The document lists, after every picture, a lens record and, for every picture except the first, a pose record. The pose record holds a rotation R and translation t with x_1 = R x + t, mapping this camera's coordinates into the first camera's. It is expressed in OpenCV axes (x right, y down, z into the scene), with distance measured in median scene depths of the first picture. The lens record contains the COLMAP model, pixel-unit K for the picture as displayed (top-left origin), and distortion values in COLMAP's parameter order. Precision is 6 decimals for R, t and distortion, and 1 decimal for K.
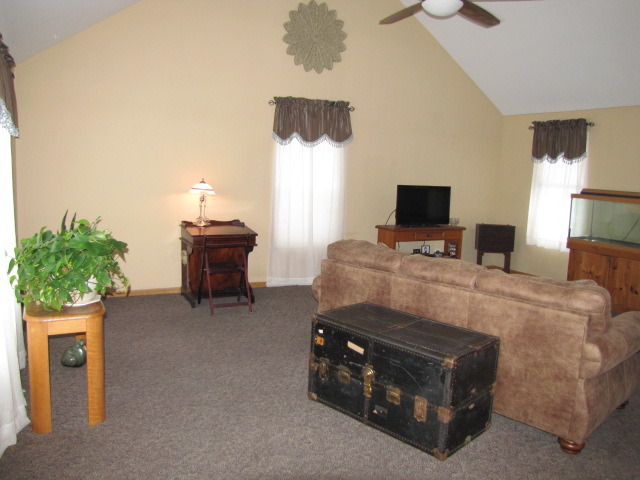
lens RADIAL K [[537.7, 0, 320.3], [0, 537.7, 232.8], [0, 0, 1]] dist [-0.175802, 0.139904]
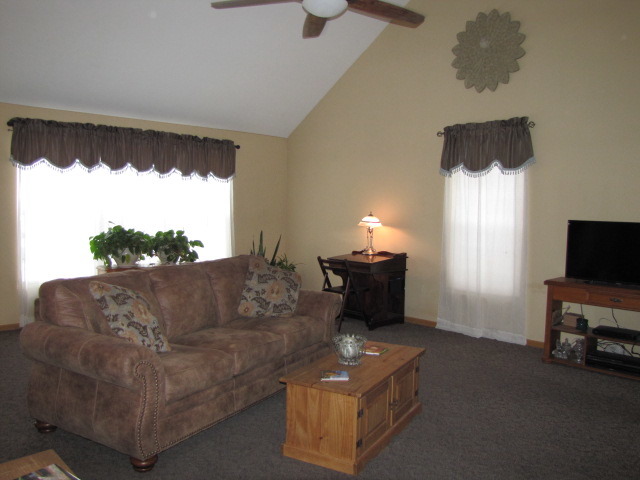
lens RADIAL K [[559.7, 0, 313.1], [0, 559.7, 233.1], [0, 0, 1]] dist [-0.113657, 0.000671]
pose [[0.275388, 0.010067, -0.961281, 0.809942], [-0.130775, 0.991042, -0.027086, -0.009868], [0.952397, 0.133170, 0.274237, 0.528438]]
